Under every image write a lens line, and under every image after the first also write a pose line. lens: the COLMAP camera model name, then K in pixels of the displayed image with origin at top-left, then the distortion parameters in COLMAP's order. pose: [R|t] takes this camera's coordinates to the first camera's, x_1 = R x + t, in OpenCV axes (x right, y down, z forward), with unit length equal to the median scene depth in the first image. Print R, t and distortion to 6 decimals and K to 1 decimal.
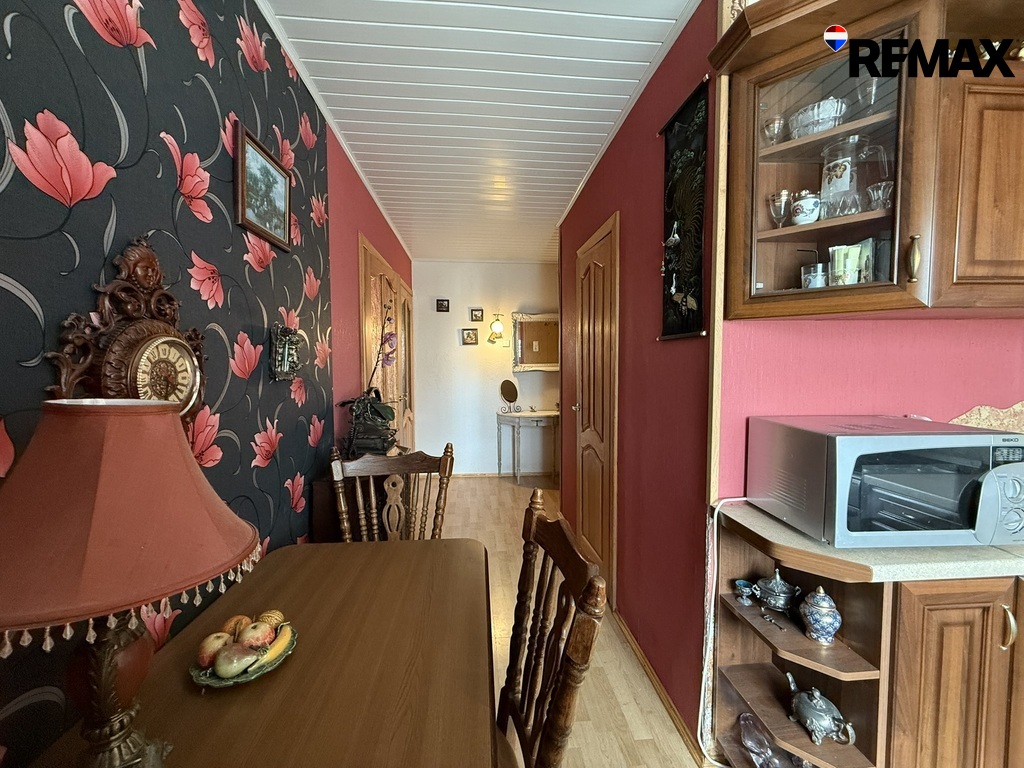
lens RADIAL K [[405.5, 0, 507.1], [0, 405.5, 382.6], [0, 0, 1]] dist [-0.001141, -0.000414]
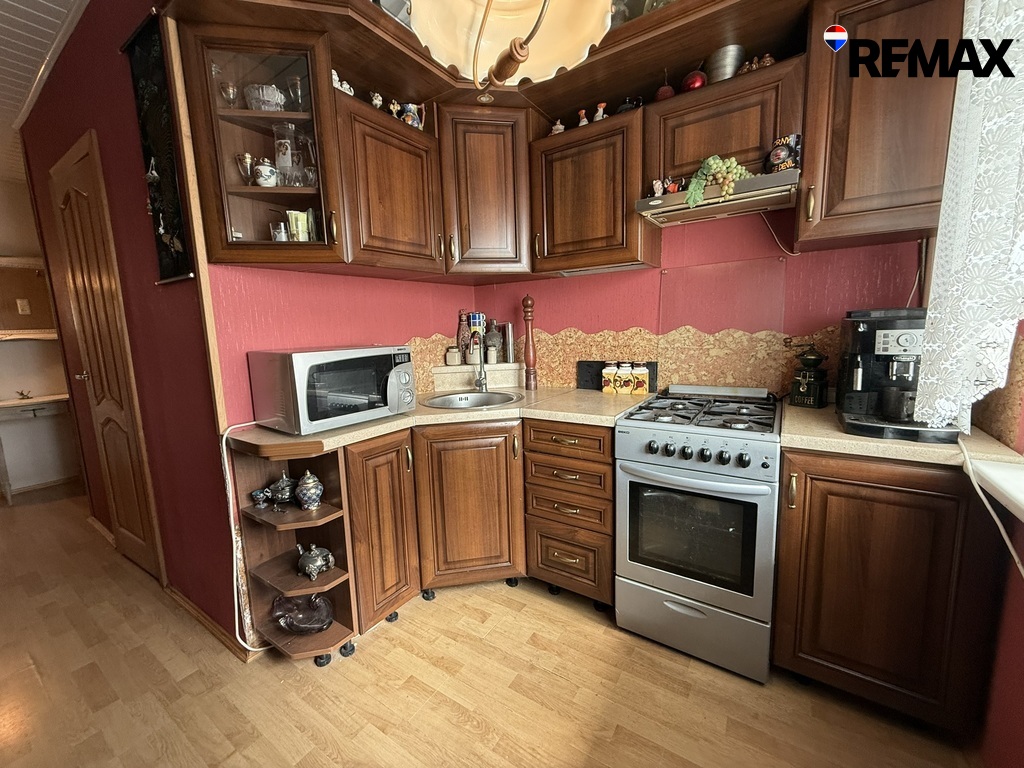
lens RADIAL K [[405.5, 0, 514.1], [0, 405.5, 384.5], [0, 0, 1]] dist [-0.001141, -0.000414]
pose [[0.620352, -0.121792, 0.774810, 0.183417], [0.068424, 0.992508, 0.101227, 0.126945], [-0.781333, -0.009781, 0.624038, -0.351658]]
